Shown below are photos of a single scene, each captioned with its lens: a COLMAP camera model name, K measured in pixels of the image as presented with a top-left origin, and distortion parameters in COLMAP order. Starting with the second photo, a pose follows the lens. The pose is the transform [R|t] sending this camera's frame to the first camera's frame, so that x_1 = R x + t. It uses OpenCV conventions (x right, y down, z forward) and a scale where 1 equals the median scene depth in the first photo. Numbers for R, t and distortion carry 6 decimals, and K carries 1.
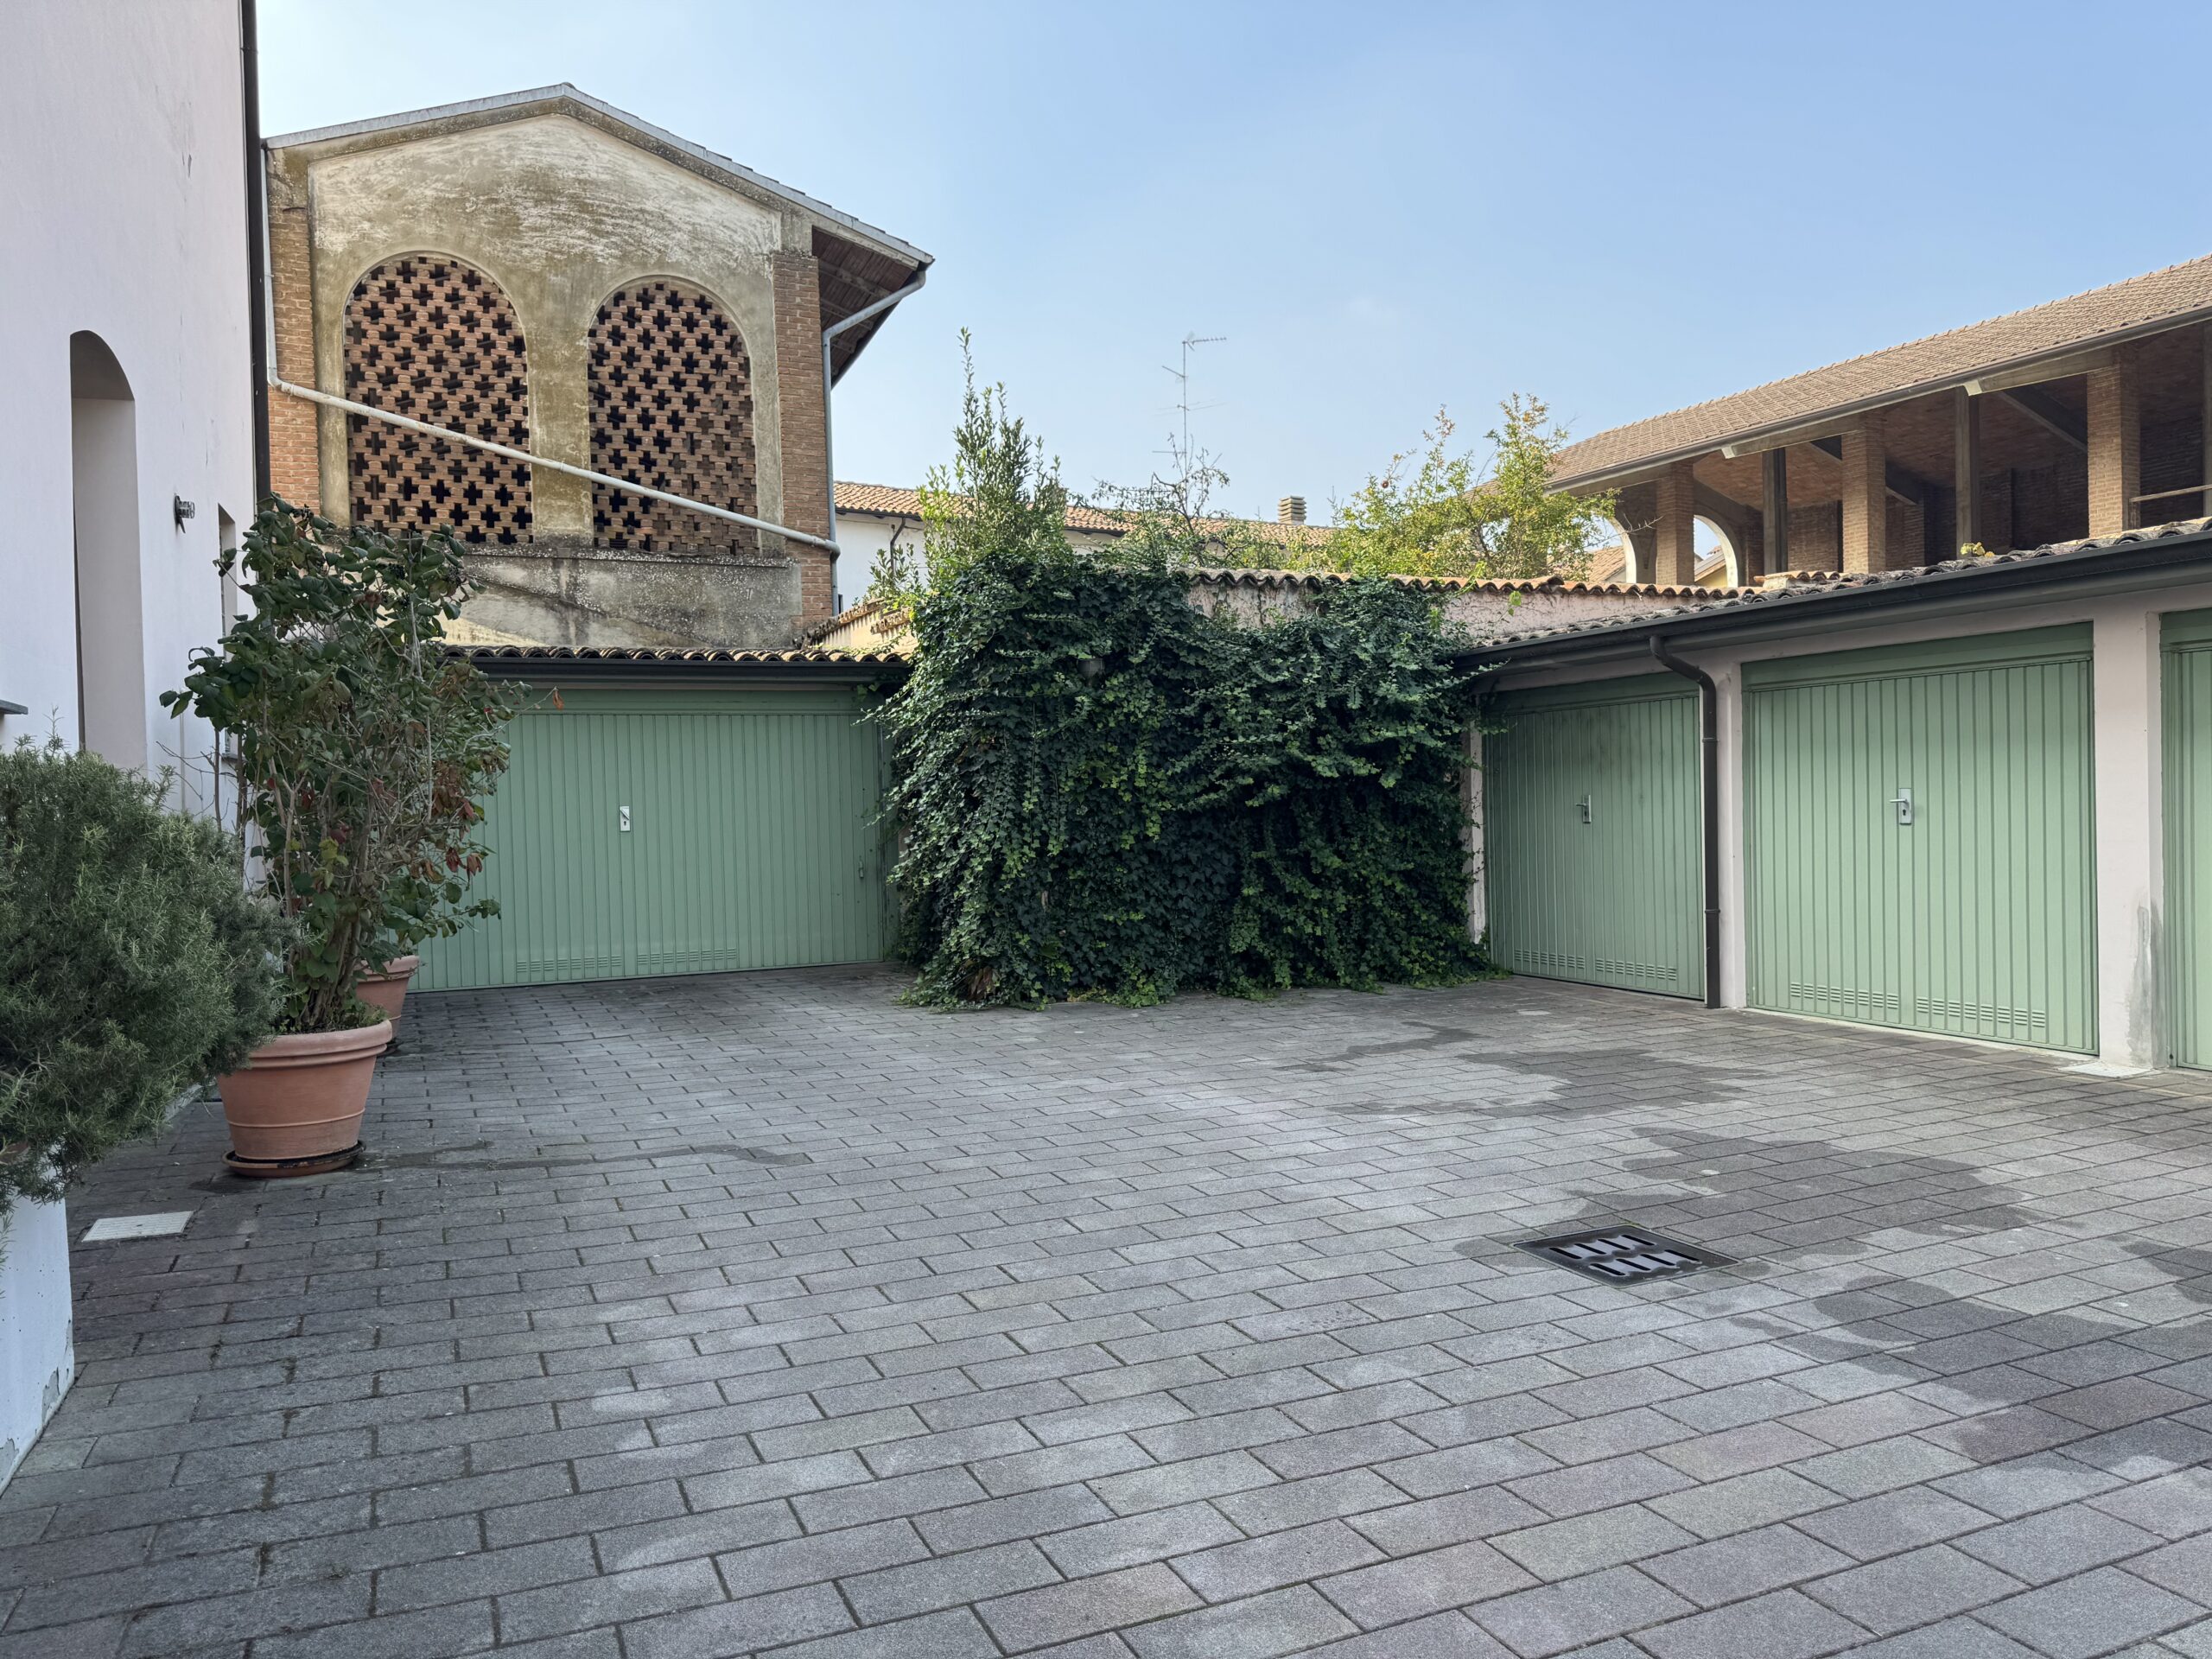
lens RADIAL K [[1566.1, 0, 1092.9], [0, 1566.1, 833.3], [0, 0, 1]] dist [0.031595, -0.035514]
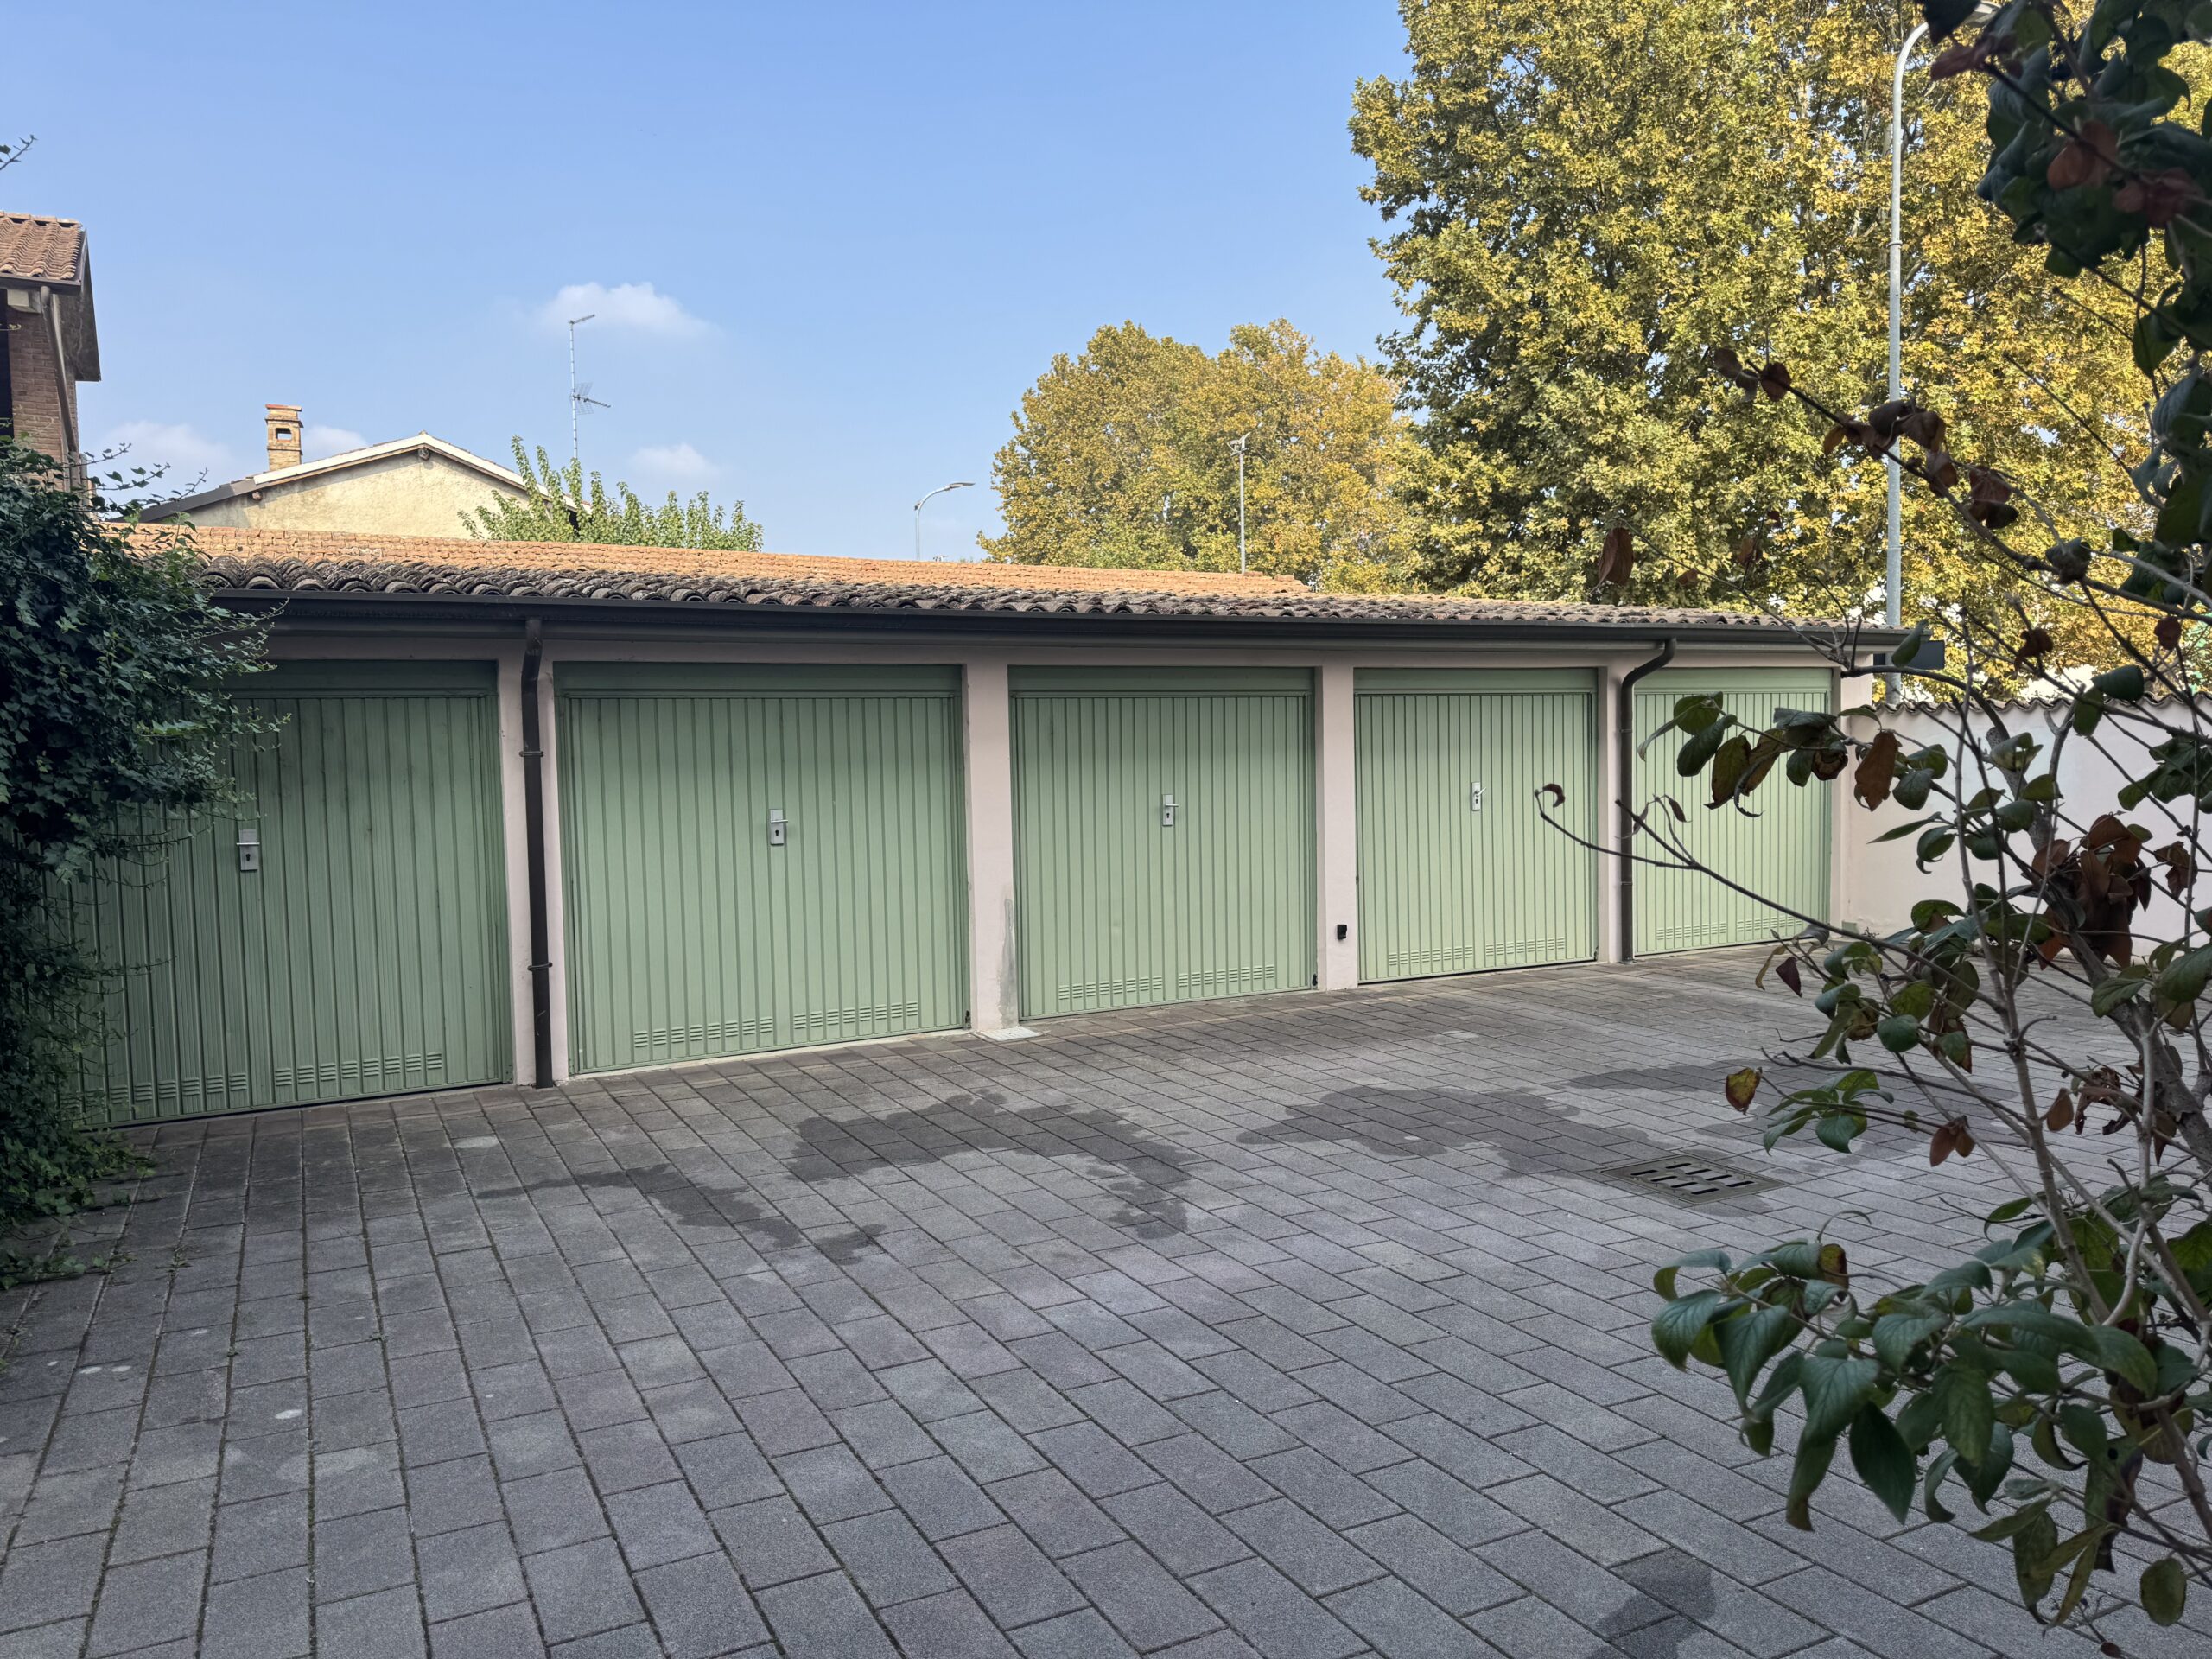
lens RADIAL K [[1566.1, 0, 1089.1], [0, 1566.1, 827.6], [0, 0, 1]] dist [0.031595, -0.035514]
pose [[-0.060268, -0.027214, 0.997811, -0.880165], [0.043488, 0.998608, 0.029862, -0.068333], [-0.997234, 0.045193, -0.059000, 1.556061]]
